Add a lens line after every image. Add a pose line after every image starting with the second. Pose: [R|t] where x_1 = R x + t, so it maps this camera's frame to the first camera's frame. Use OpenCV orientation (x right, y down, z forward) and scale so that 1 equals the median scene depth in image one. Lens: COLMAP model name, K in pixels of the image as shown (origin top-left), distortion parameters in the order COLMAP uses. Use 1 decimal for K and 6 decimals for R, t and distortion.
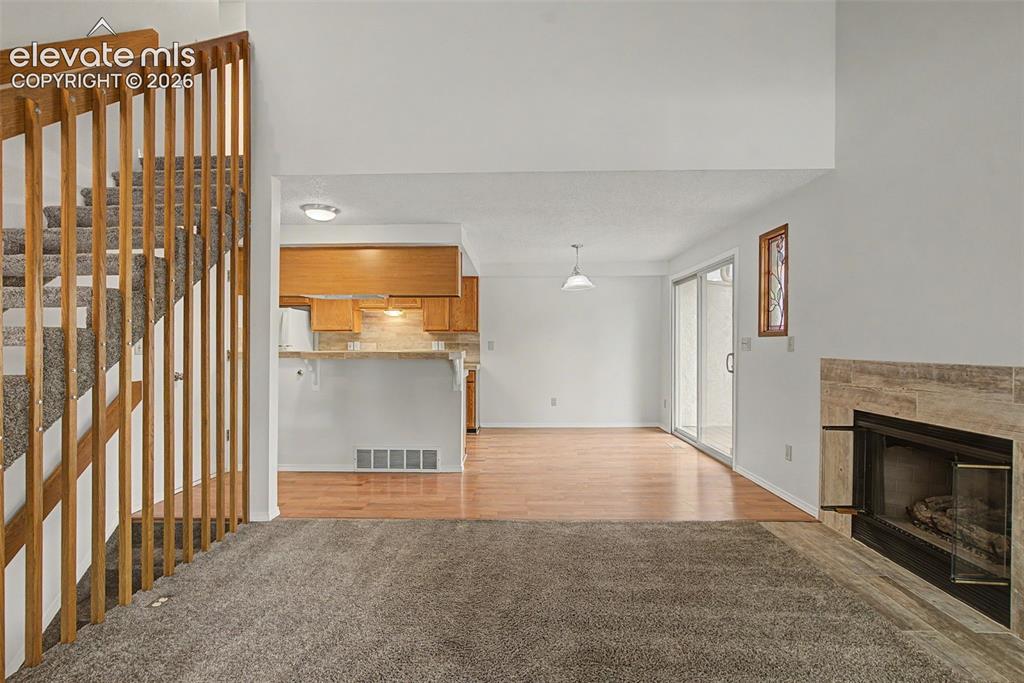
lens RADIAL K [[469.8, 0, 509.1], [0, 469.8, 347.8], [0, 0, 1]] dist [-0.003852, 0.000994]
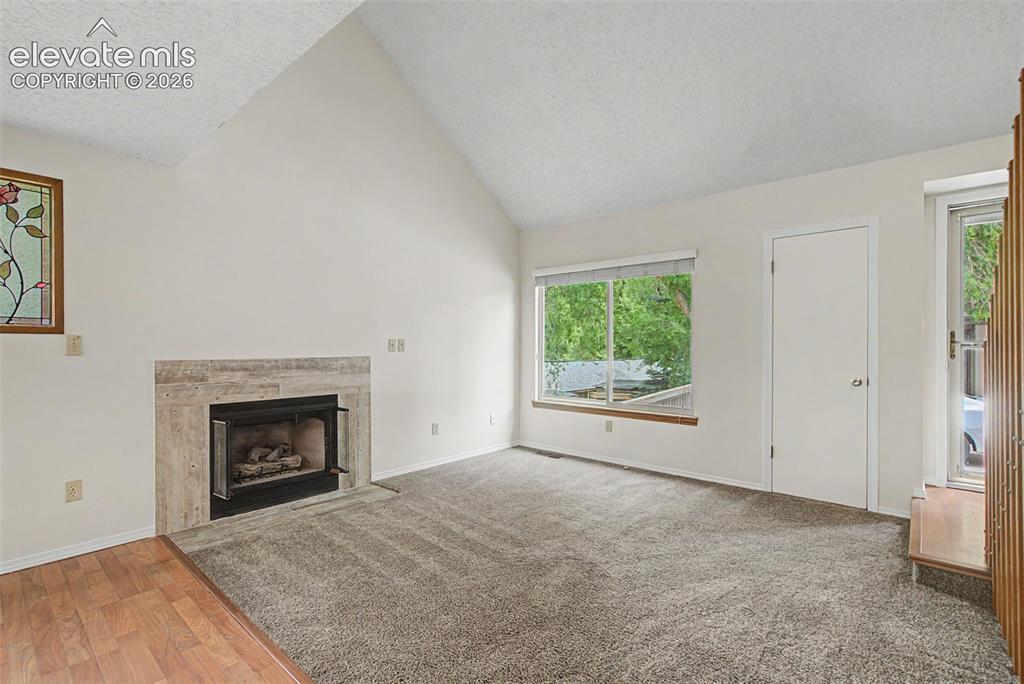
lens RADIAL K [[469.8, 0, 502.5], [0, 469.8, 345.9], [0, 0, 1]] dist [-0.003852, 0.000994]
pose [[-0.761254, -0.000446, 0.648453, -0.401506], [0.004276, 0.999975, 0.005708, -0.007919], [-0.648439, 0.007118, -0.761233, 1.109926]]
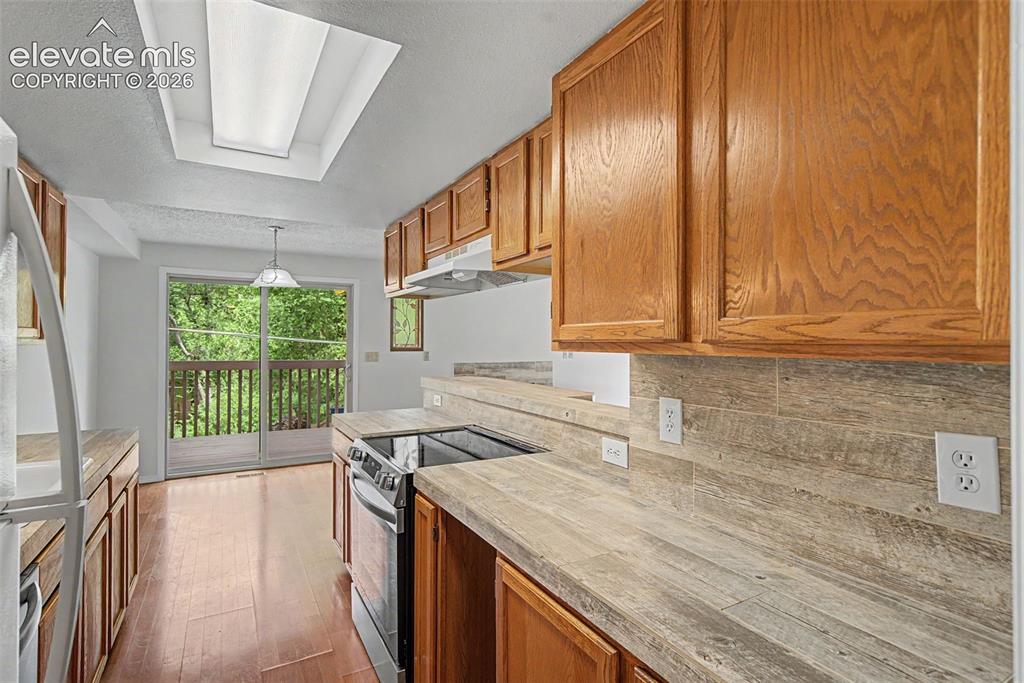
lens RADIAL K [[493.9, 0, 504.5], [0, 493.9, 339.8], [0, 0, 1]] dist [0.001737, 0.000453]
pose [[-0.503943, -0.001060, 0.863737, -1.040980], [0.001544, 0.999997, 0.002127, -0.067732], [-0.863736, 0.002405, -0.503939, 1.621079]]
